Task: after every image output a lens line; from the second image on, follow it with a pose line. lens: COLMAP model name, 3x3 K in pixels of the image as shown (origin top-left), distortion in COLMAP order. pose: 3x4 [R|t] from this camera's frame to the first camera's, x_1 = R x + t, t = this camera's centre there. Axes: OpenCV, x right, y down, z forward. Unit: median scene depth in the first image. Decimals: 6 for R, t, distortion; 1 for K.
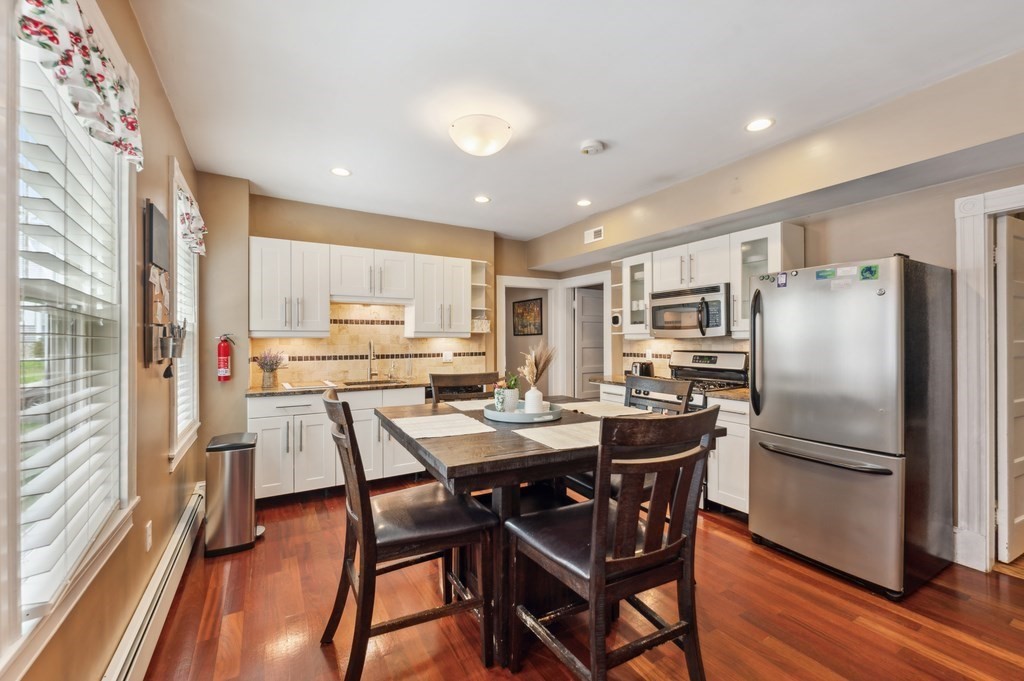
lens RADIAL K [[416.2, 0, 509.6], [0, 416.2, 337.8], [0, 0, 1]] dist [-0.004290, 0.000176]
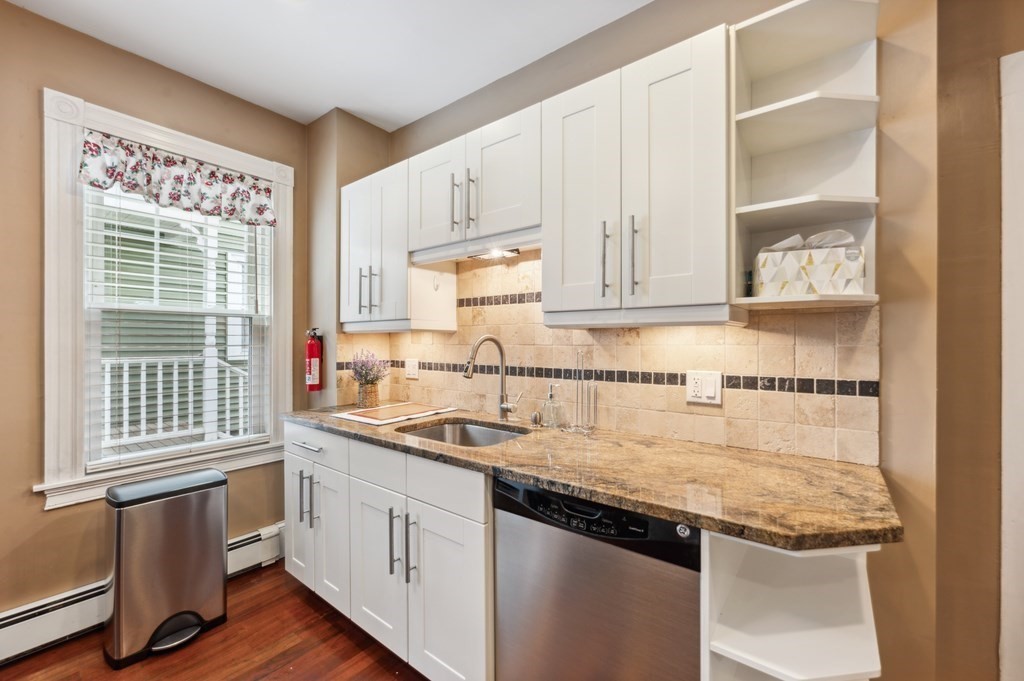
lens RADIAL K [[416.2, 0, 502.2], [0, 416.2, 341.5], [0, 0, 1]] dist [-0.004290, 0.000176]
pose [[0.362264, 0.005045, -0.932062, 0.108553], [0.005708, 0.999955, 0.007630, 0.008579], [0.932058, -0.008084, 0.362219, 0.847560]]
